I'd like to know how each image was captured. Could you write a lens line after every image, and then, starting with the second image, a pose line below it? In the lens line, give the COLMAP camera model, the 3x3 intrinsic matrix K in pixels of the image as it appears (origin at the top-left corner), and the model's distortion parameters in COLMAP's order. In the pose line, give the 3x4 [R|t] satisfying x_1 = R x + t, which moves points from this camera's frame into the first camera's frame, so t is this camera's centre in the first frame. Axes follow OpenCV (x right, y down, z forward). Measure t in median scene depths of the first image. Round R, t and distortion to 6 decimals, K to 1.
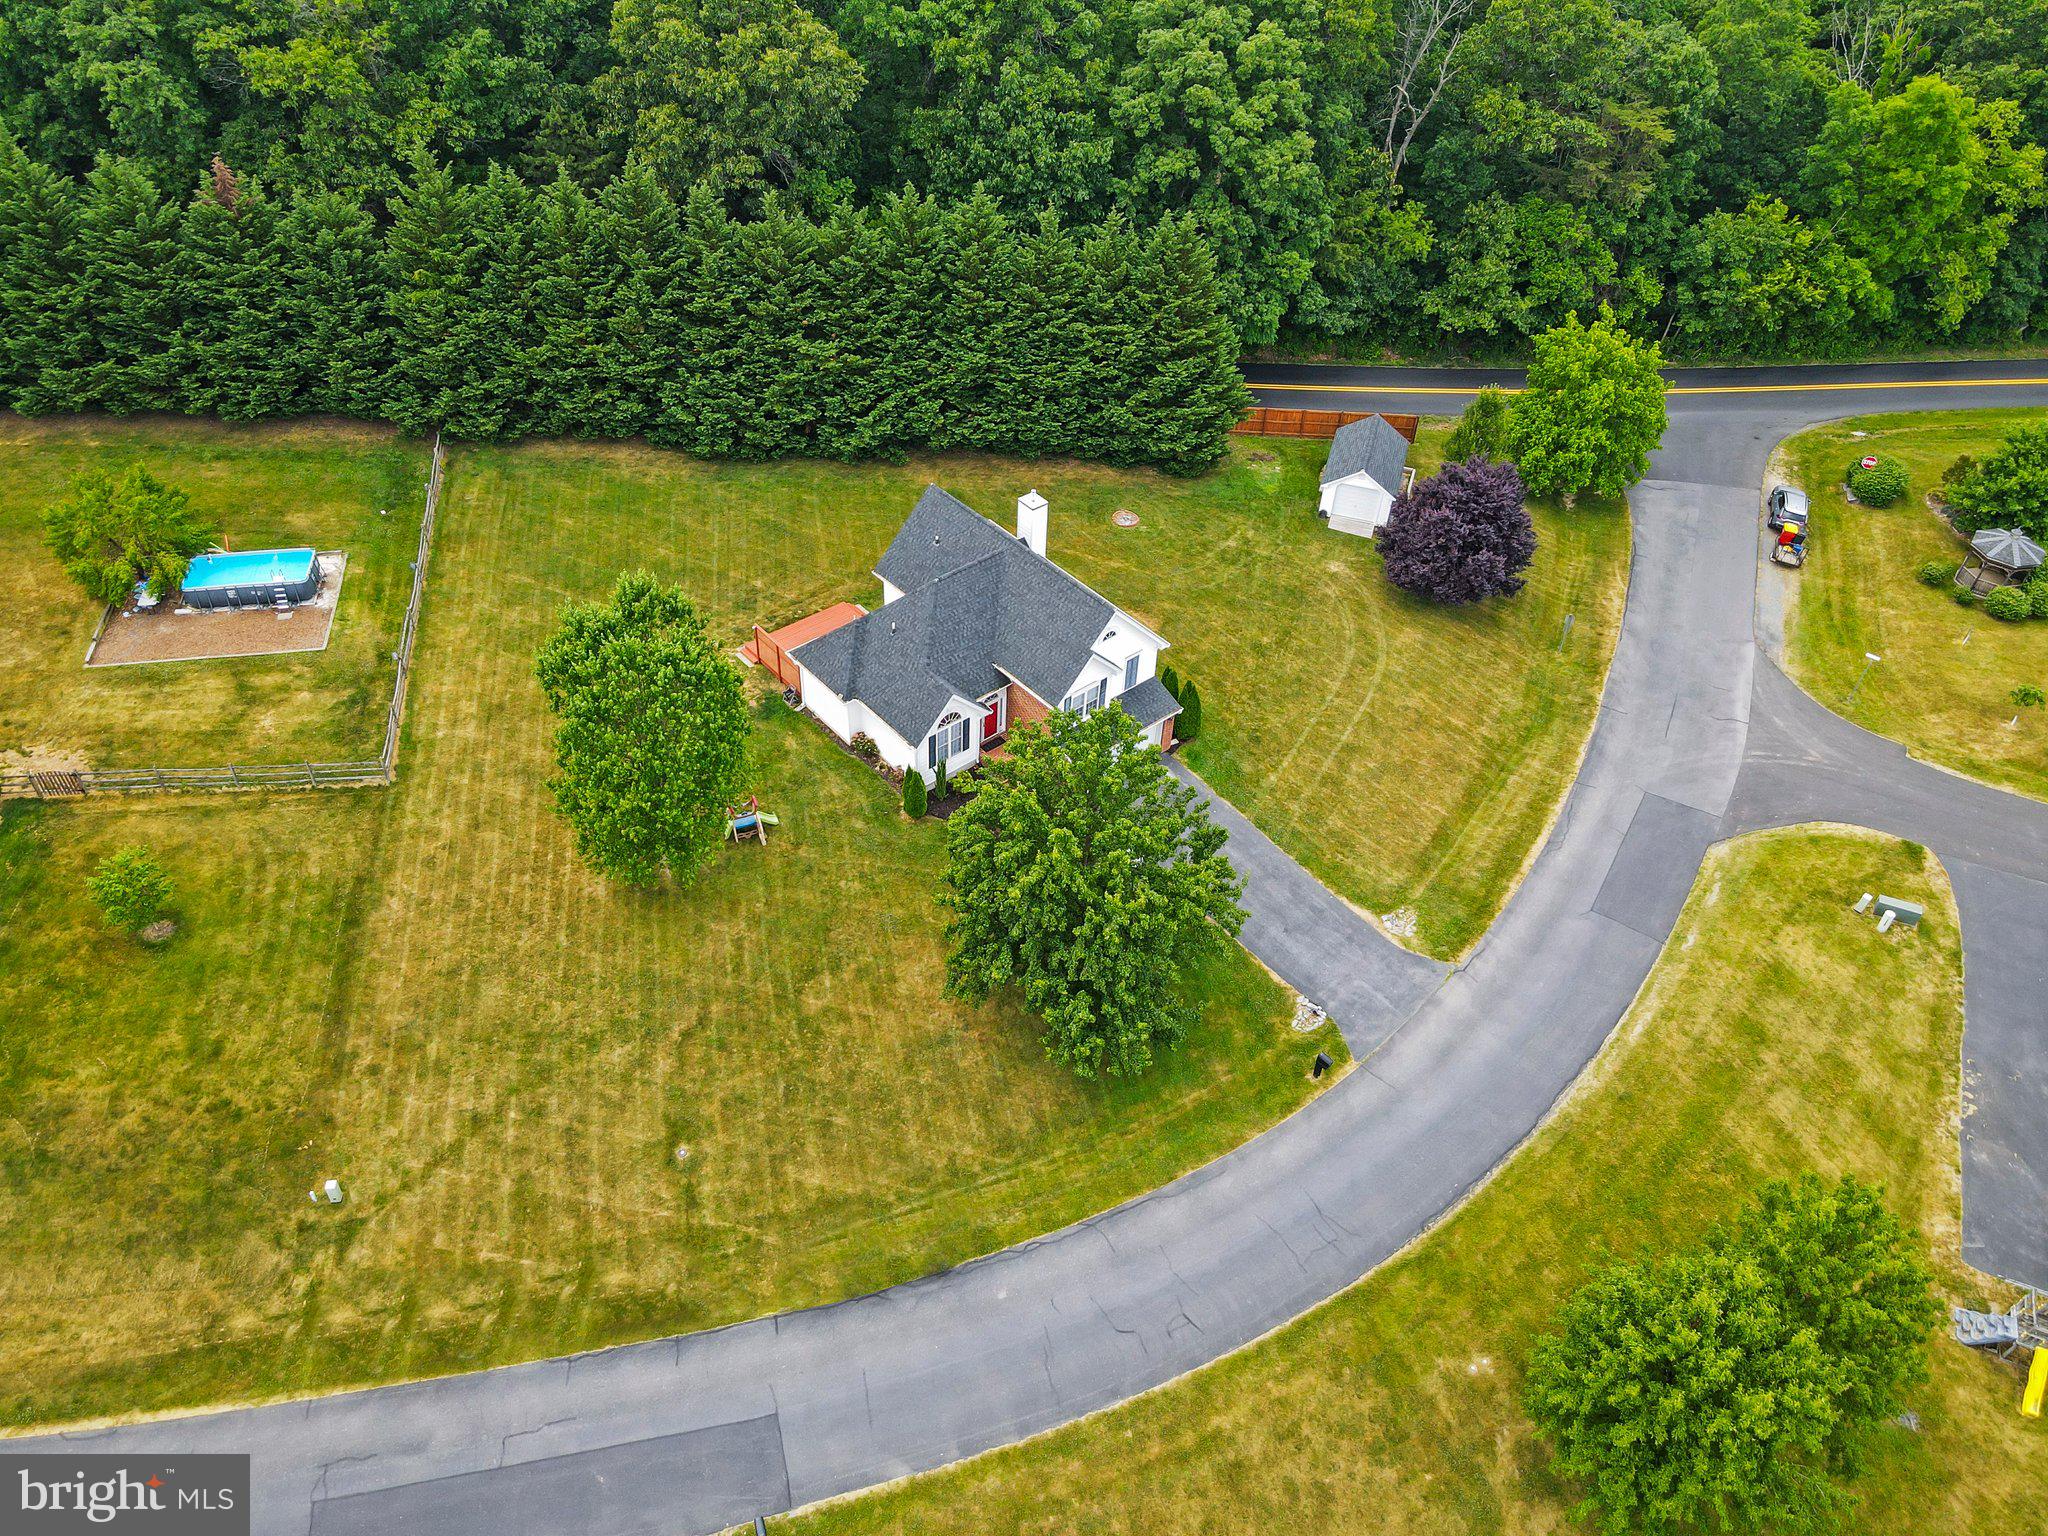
lens RADIAL K [[1507.3, 0, 1024.9], [0, 1507.3, 751.7], [0, 0, 1]] dist [-0.001402, 0.038151]
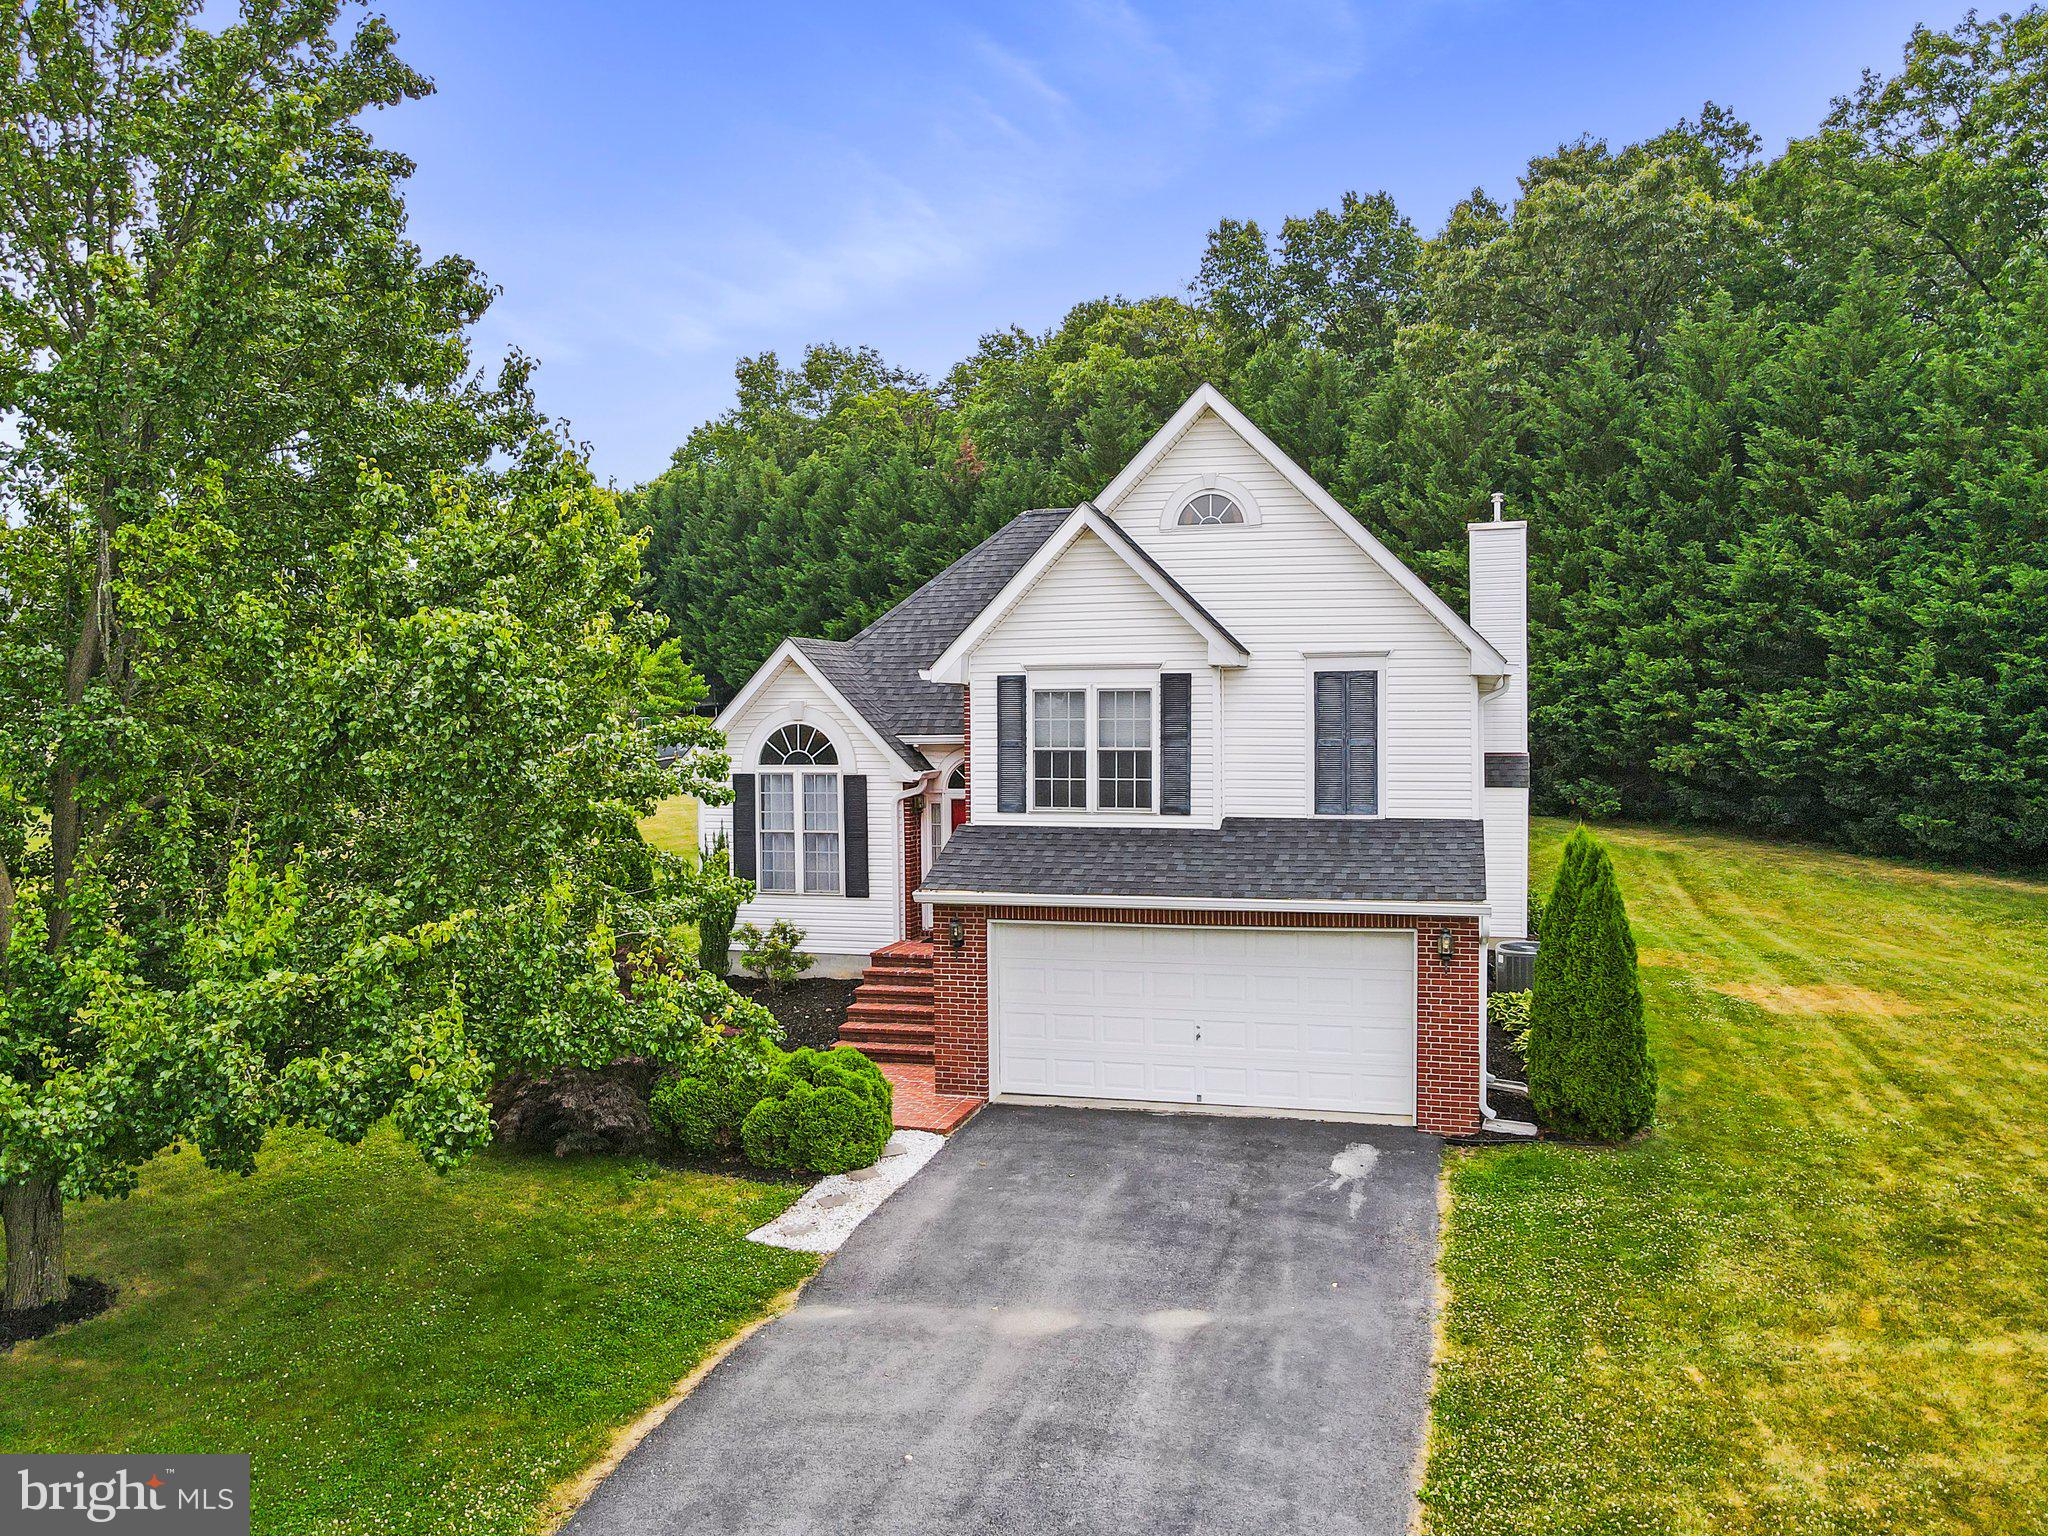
lens RADIAL K [[1518.3, 0, 1024.0], [0, 1518.3, 768.0], [0, 0, 1]] dist [-0.001108, 0.038977]
pose [[0.546106, -0.019924, -0.837479, 0.257623], [-0.536576, 0.759403, -0.367958, 0.079179], [0.643315, 0.650315, 0.404025, 0.826379]]
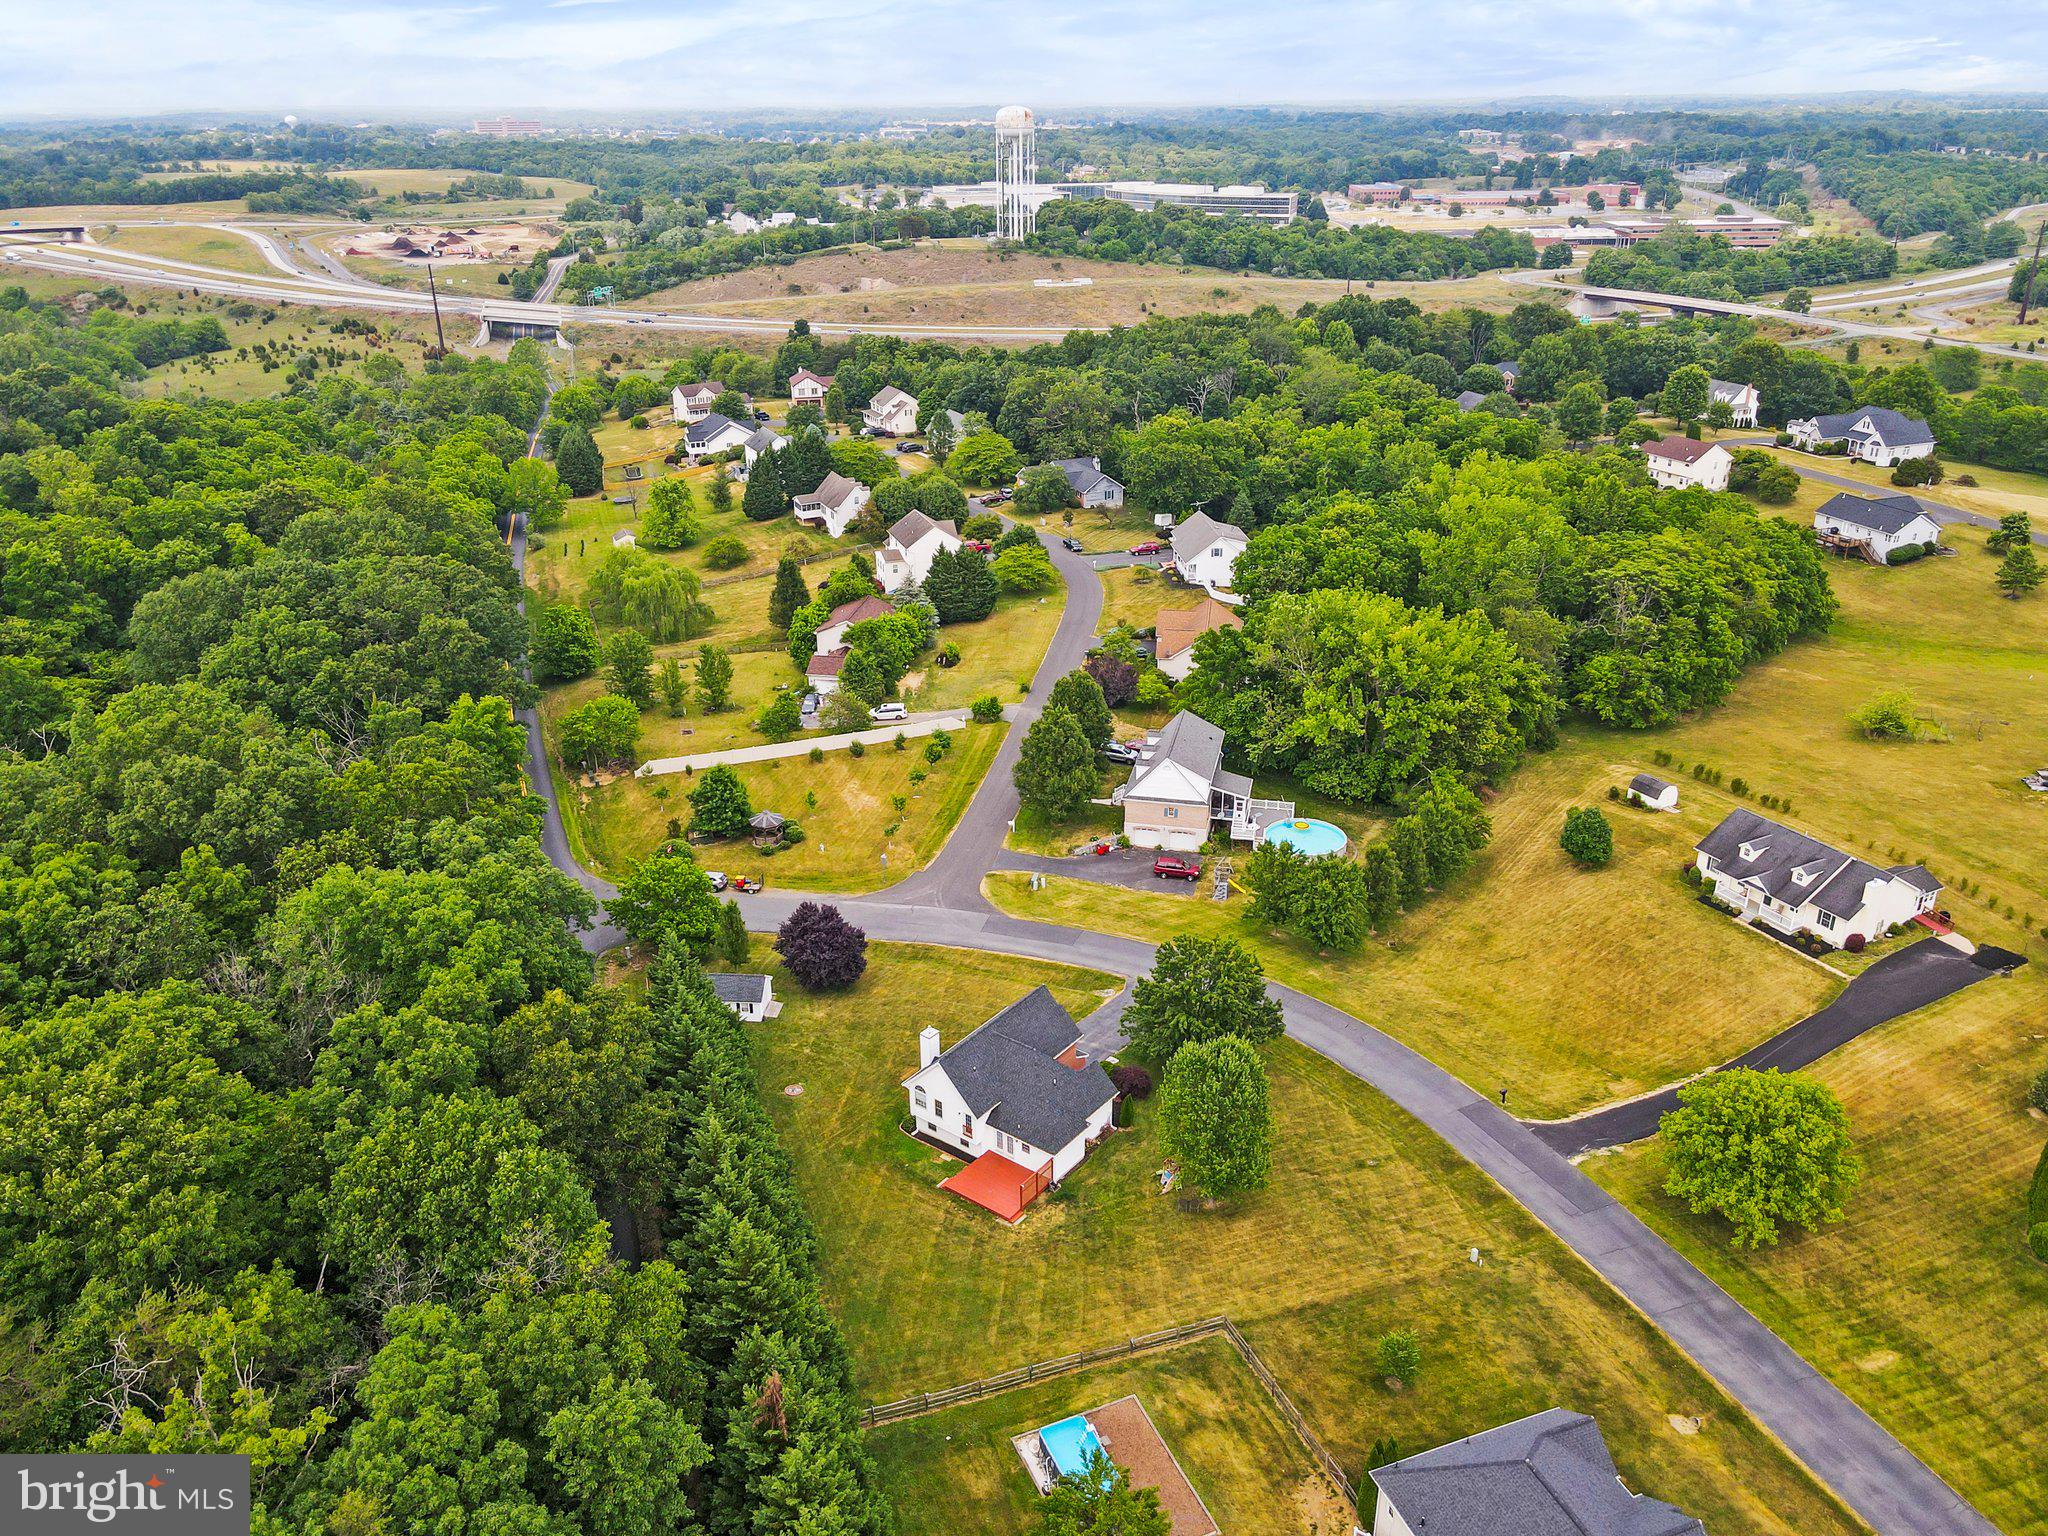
lens RADIAL K [[1507.3, 0, 1024.9], [0, 1507.3, 751.7], [0, 0, 1]] dist [-0.001402, 0.038151]
pose [[-0.216020, -0.418254, 0.882269, -1.311926], [0.652025, 0.610801, 0.449206, -1.009446], [-0.726773, 0.672299, 0.140767, 0.514587]]
